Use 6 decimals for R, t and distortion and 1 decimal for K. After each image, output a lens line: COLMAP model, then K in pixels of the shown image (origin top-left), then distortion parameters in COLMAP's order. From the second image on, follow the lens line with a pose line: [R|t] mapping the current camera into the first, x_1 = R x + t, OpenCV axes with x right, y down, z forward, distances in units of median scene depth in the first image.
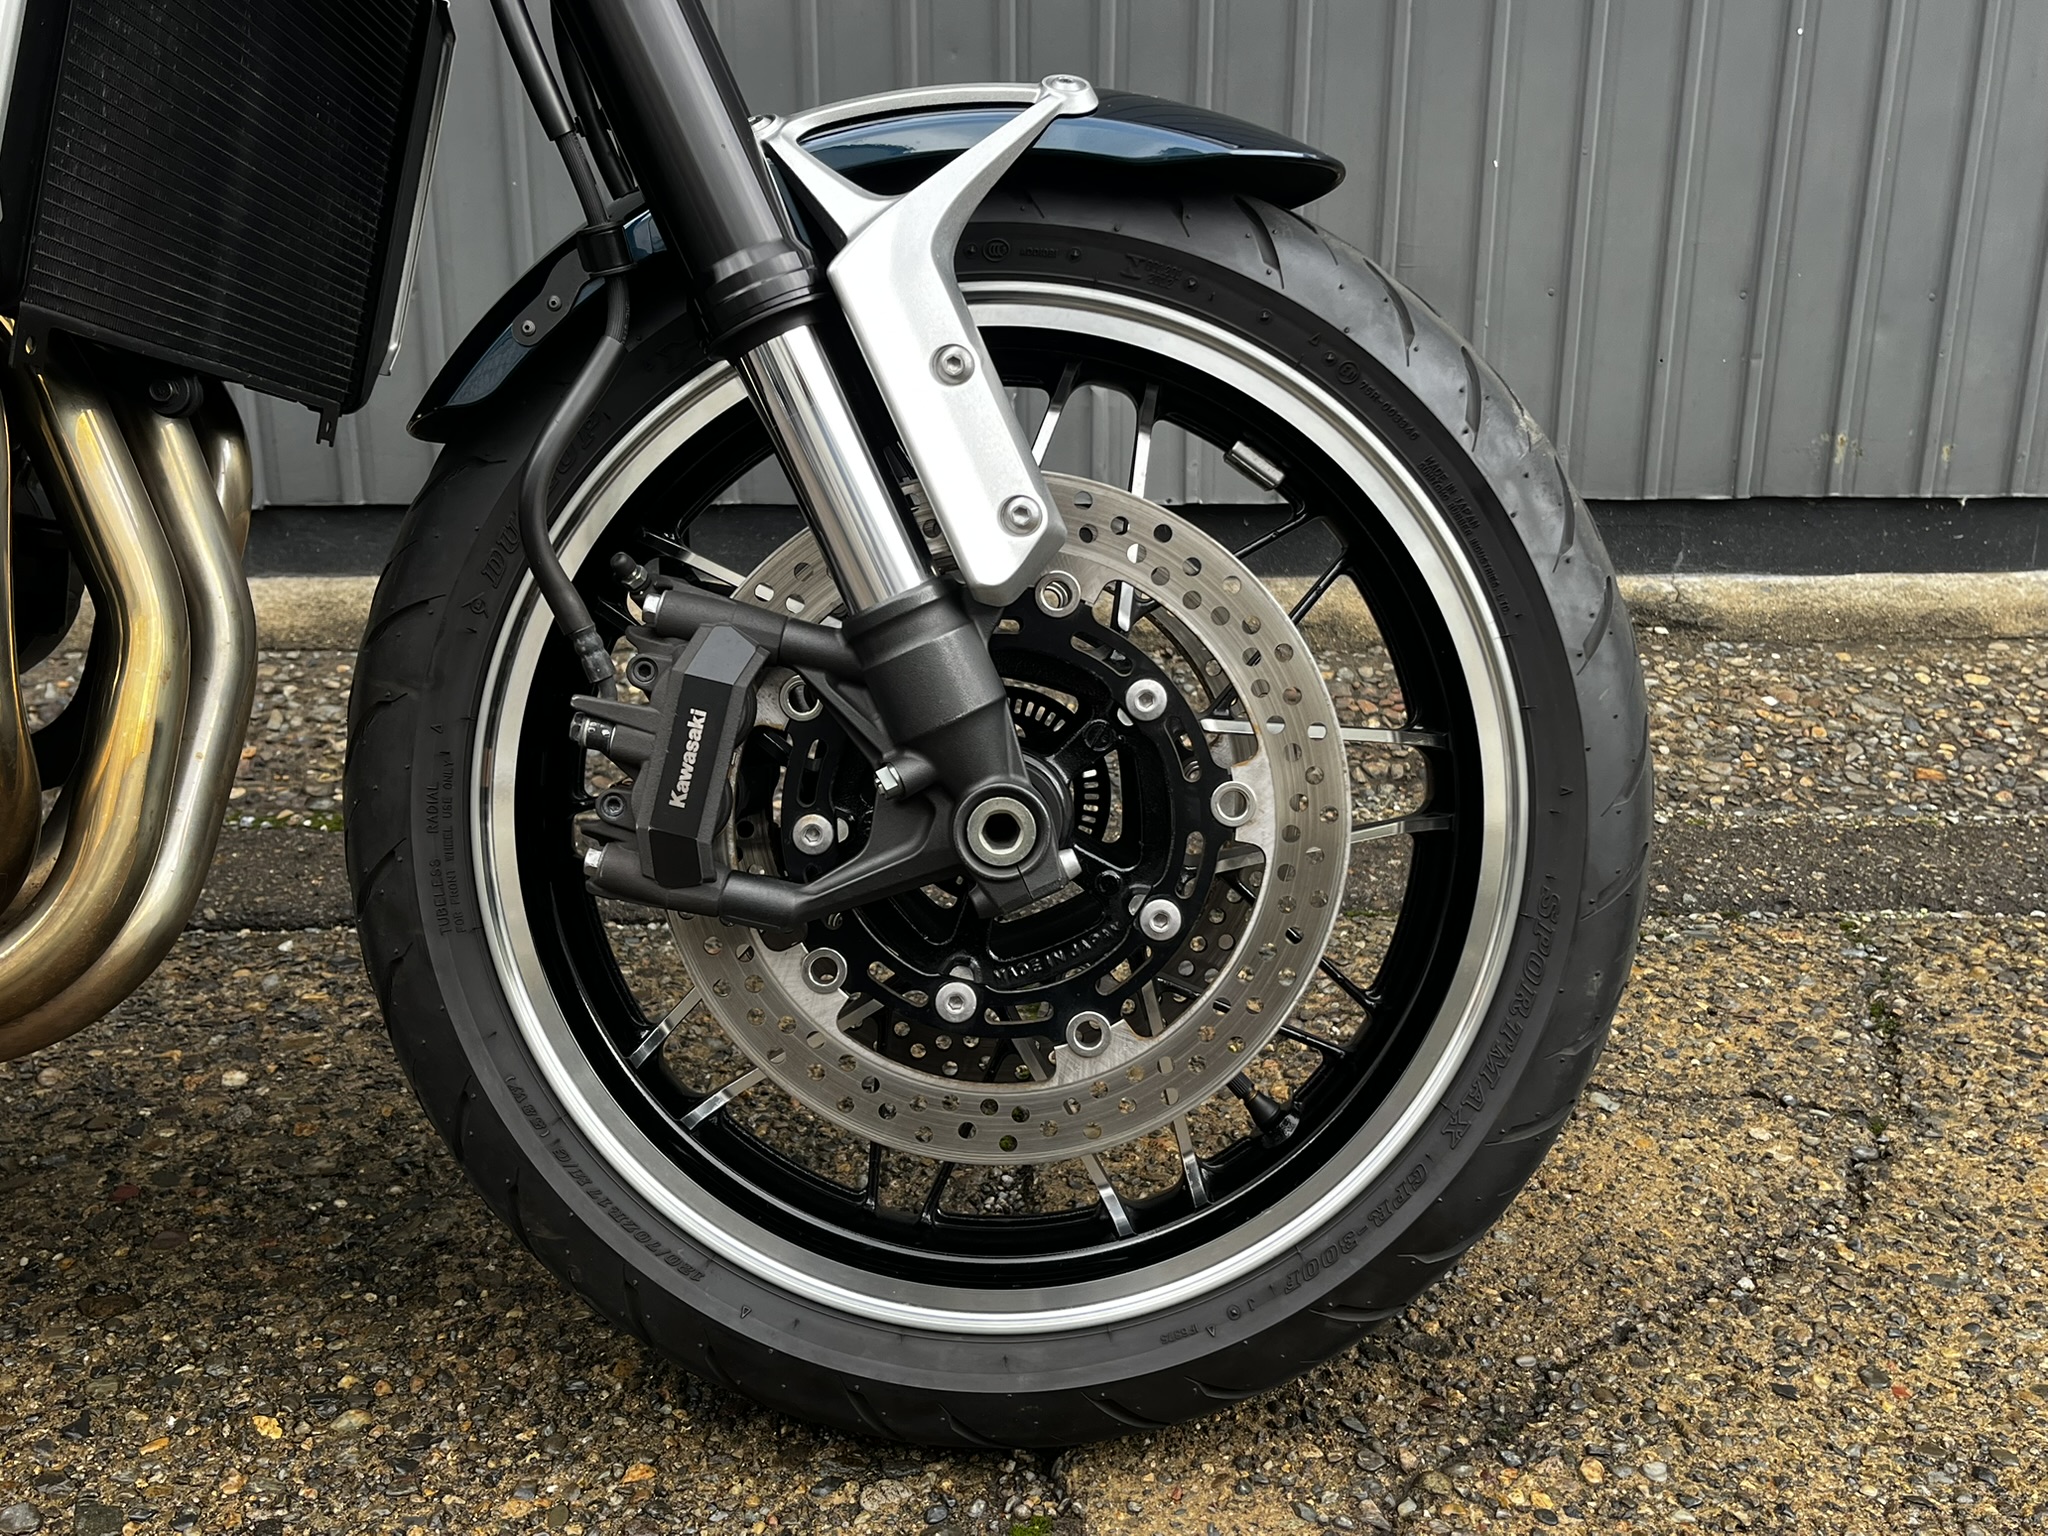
lens RADIAL K [[1899.7, 0, 1016.3], [0, 1899.7, 771.2], [0, 0, 1]] dist [0.014444, 0.000000]
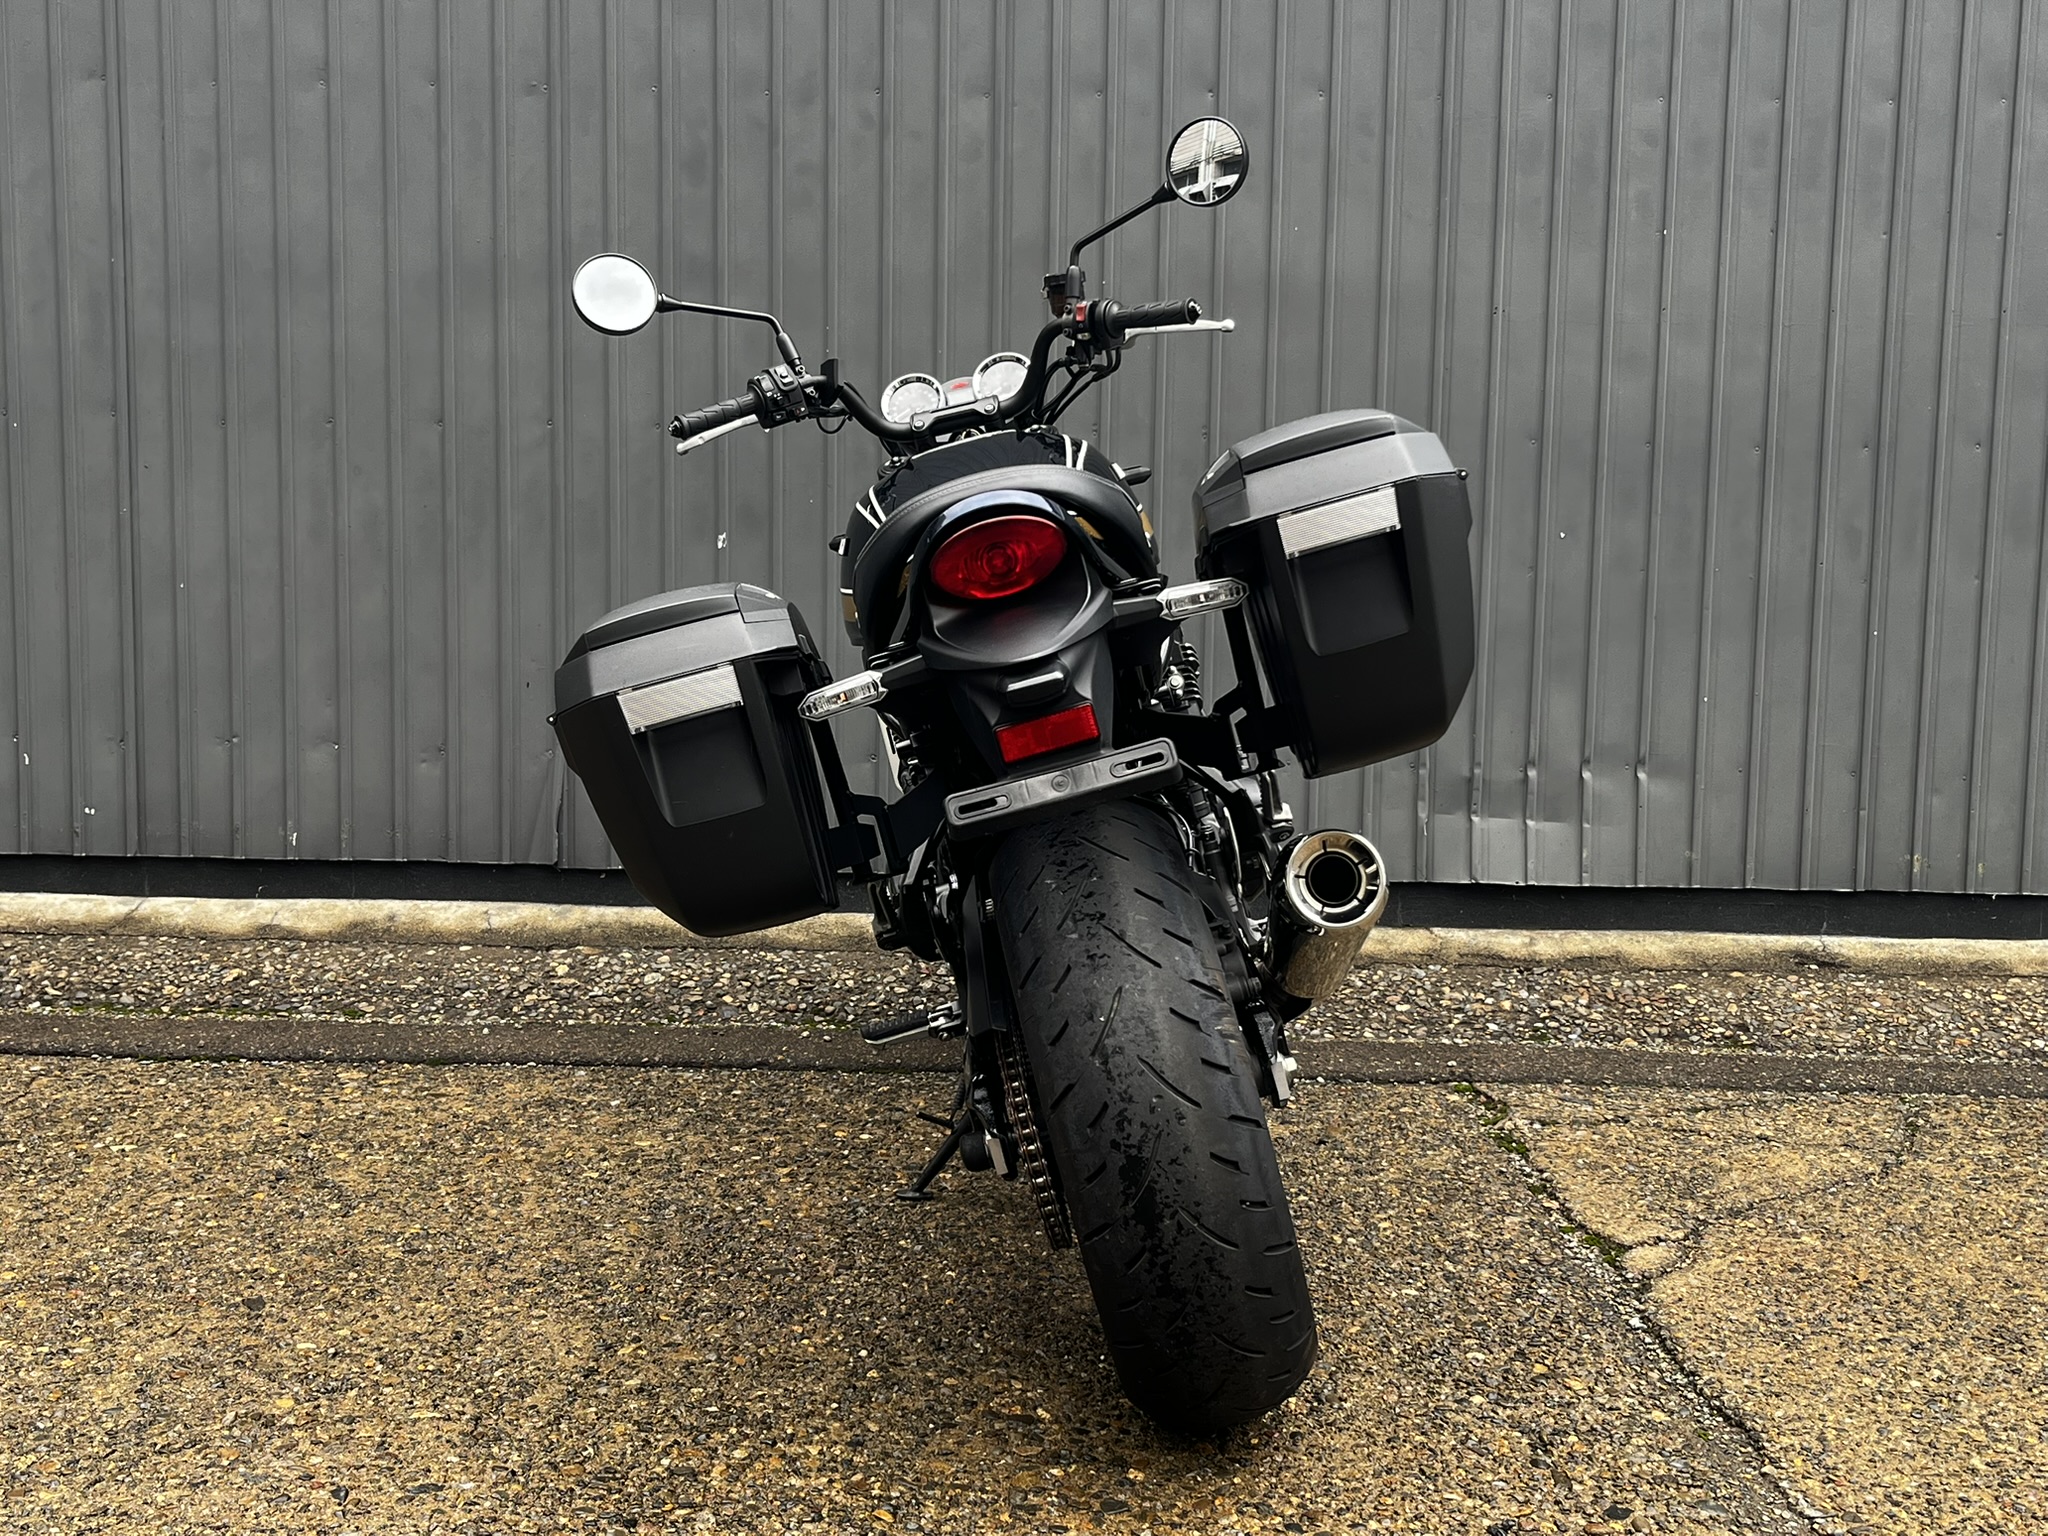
lens RADIAL K [[2247.6, 0, 1023.6], [0, 2247.6, 775.4], [0, 0, 1]] dist [0.030562, 0.000000]
pose [[0.998874, 0.022856, -0.041572, -0.671095], [-0.030714, 0.979418, -0.199491, 0.429242], [0.036156, 0.200543, 0.979017, -2.425162]]
